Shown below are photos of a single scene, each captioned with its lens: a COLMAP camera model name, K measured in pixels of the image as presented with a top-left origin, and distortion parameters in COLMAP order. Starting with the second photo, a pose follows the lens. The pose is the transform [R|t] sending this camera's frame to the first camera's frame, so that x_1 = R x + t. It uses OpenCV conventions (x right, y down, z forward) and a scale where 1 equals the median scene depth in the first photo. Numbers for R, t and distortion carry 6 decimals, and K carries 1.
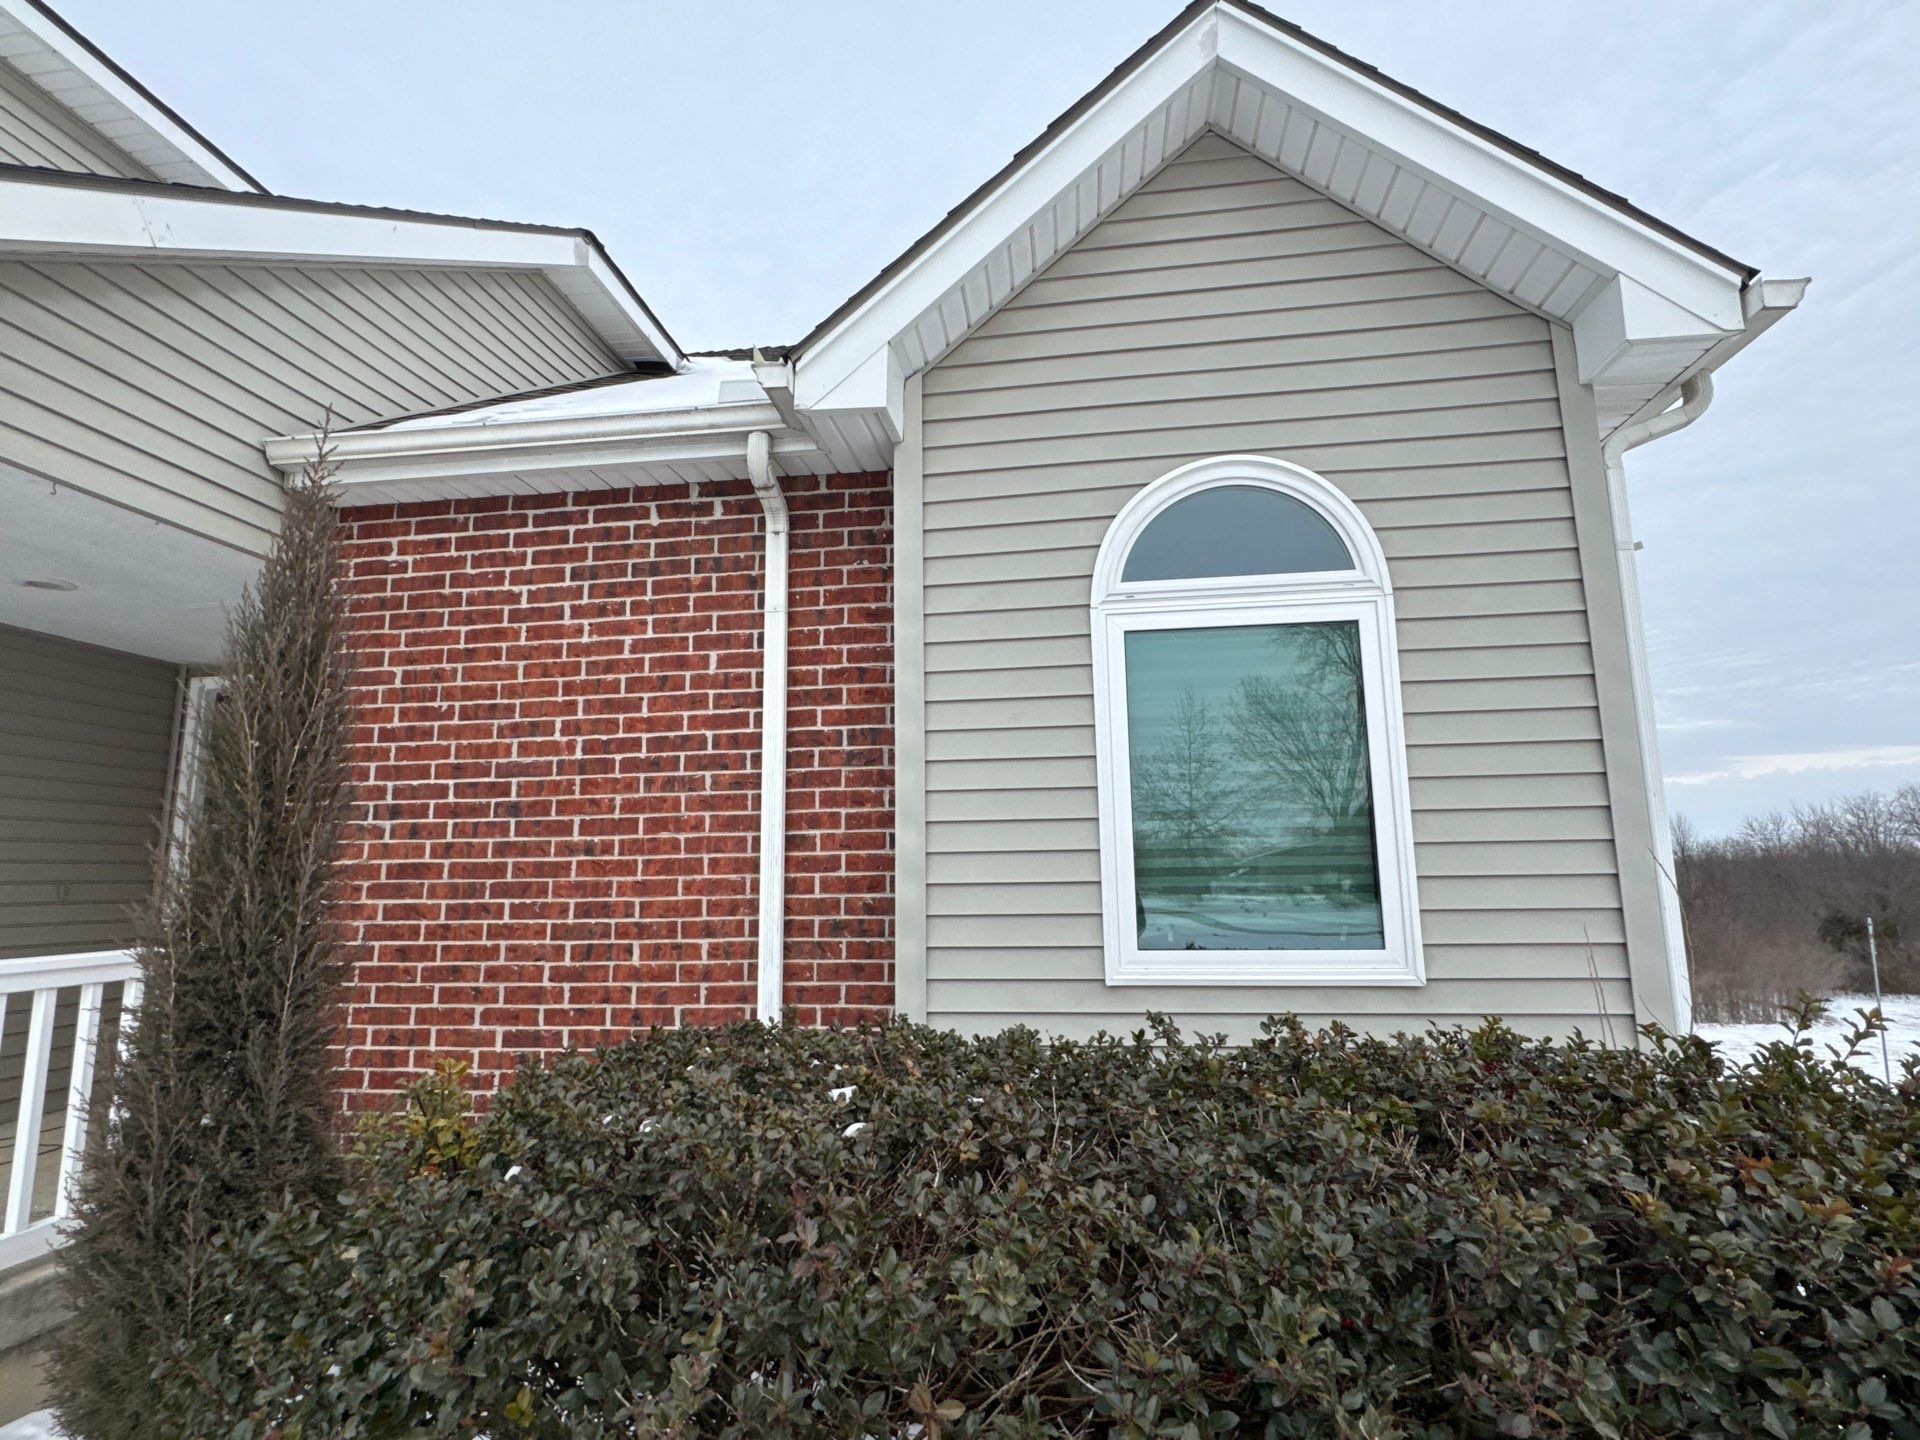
lens RADIAL K [[956.5, 0, 966.9], [0, 956.5, 722.3], [0, 0, 1]] dist [0.003347, 0.000003]
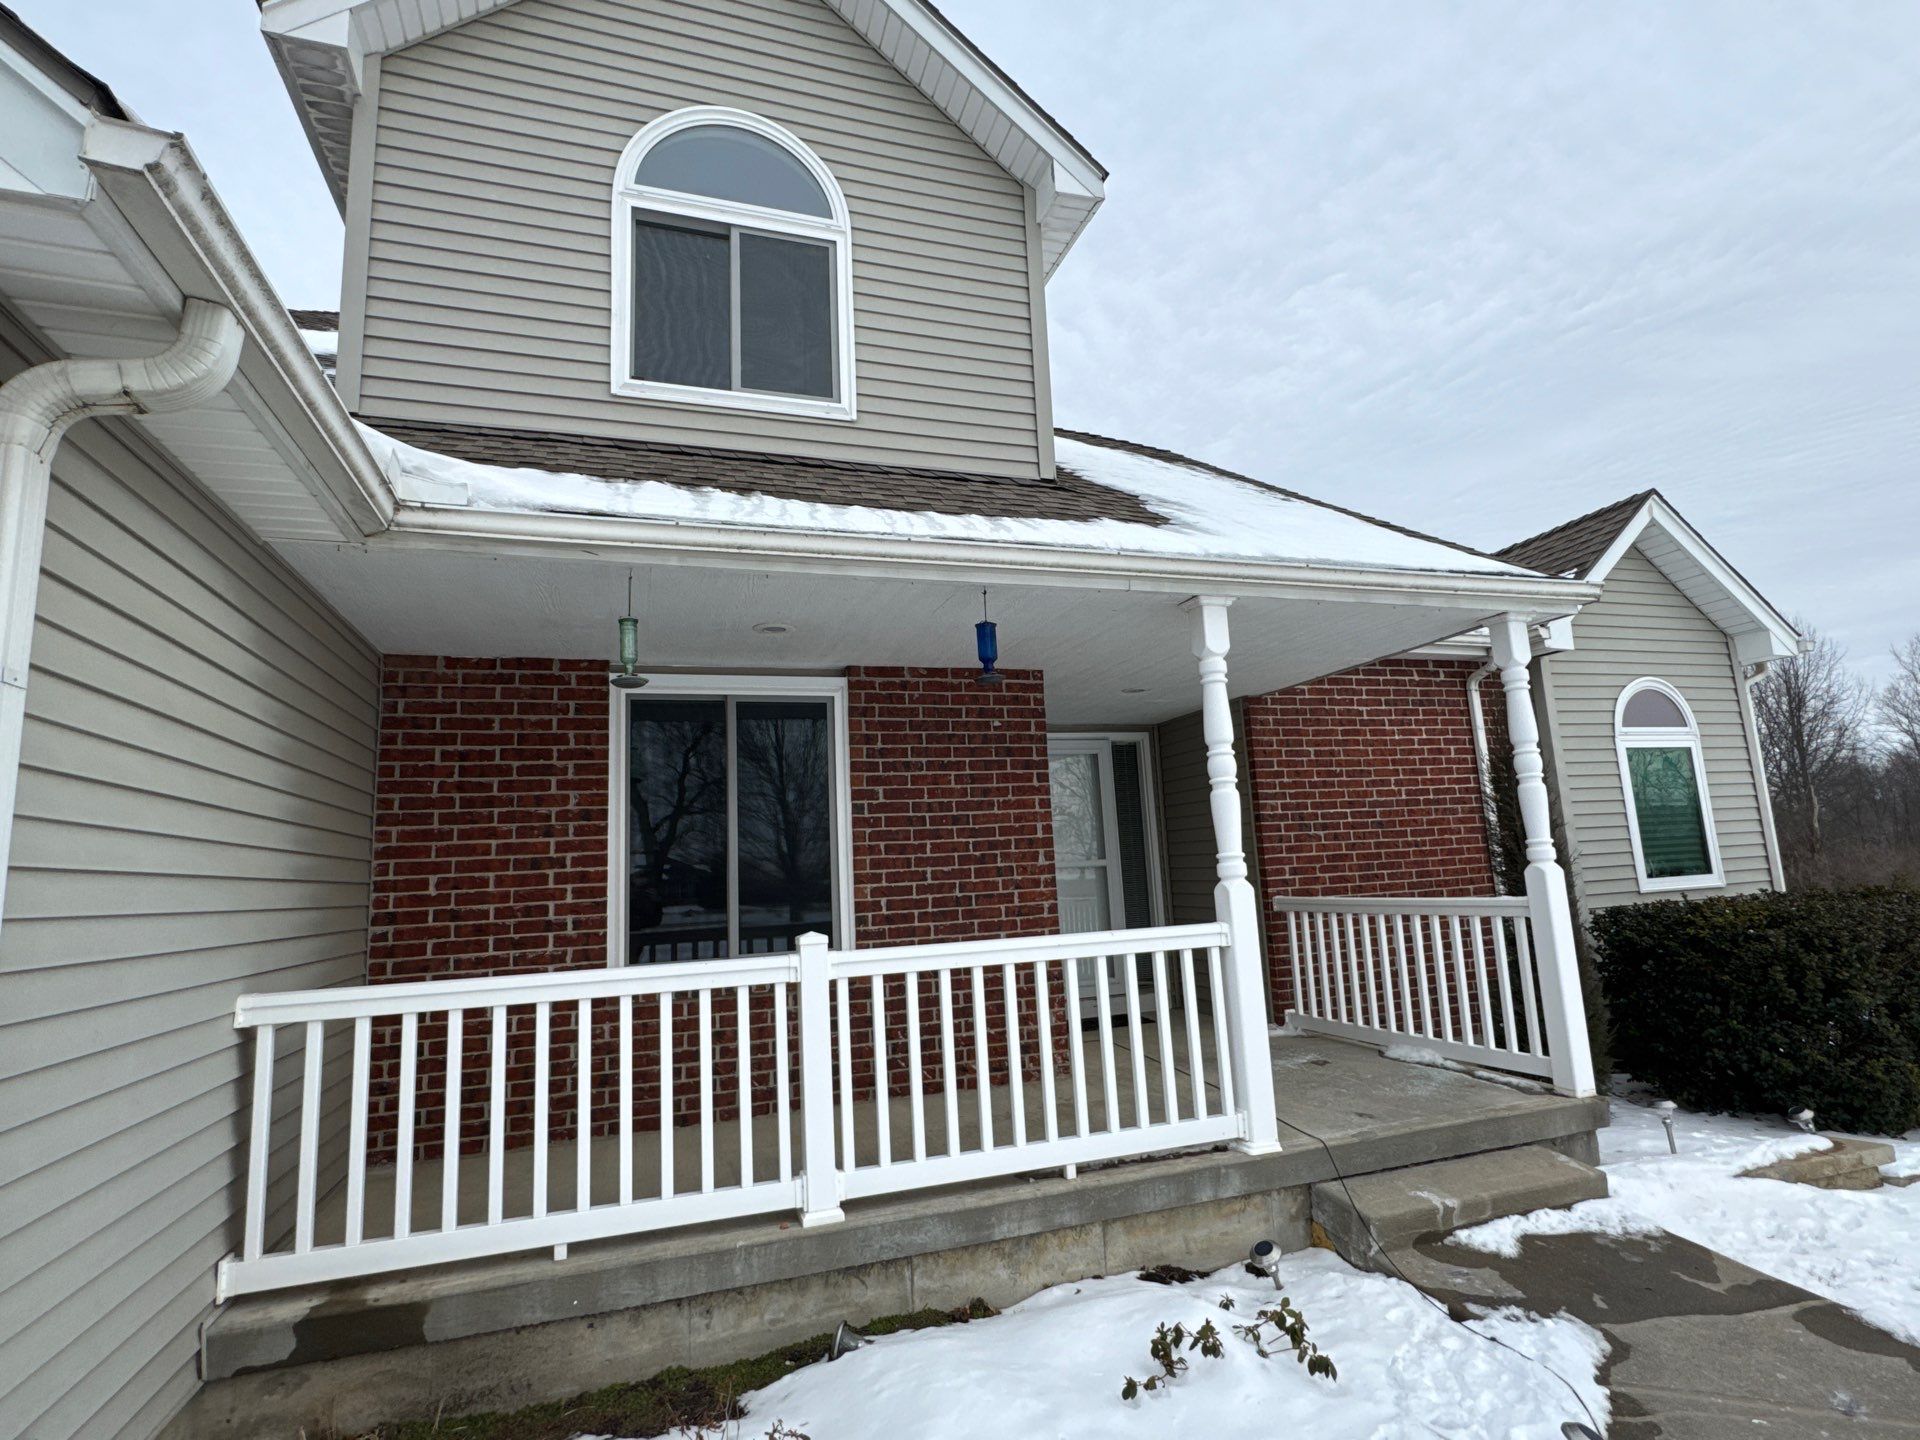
lens RADIAL K [[956.5, 0, 945.7], [0, 956.5, 724.4], [0, 0, 1]] dist [0.003347, 0.000003]
pose [[0.894839, 0.037401, 0.444819, -2.098014], [-0.028131, 0.999228, -0.027425, -0.033297], [-0.445501, 0.012028, 0.895201, -0.340227]]
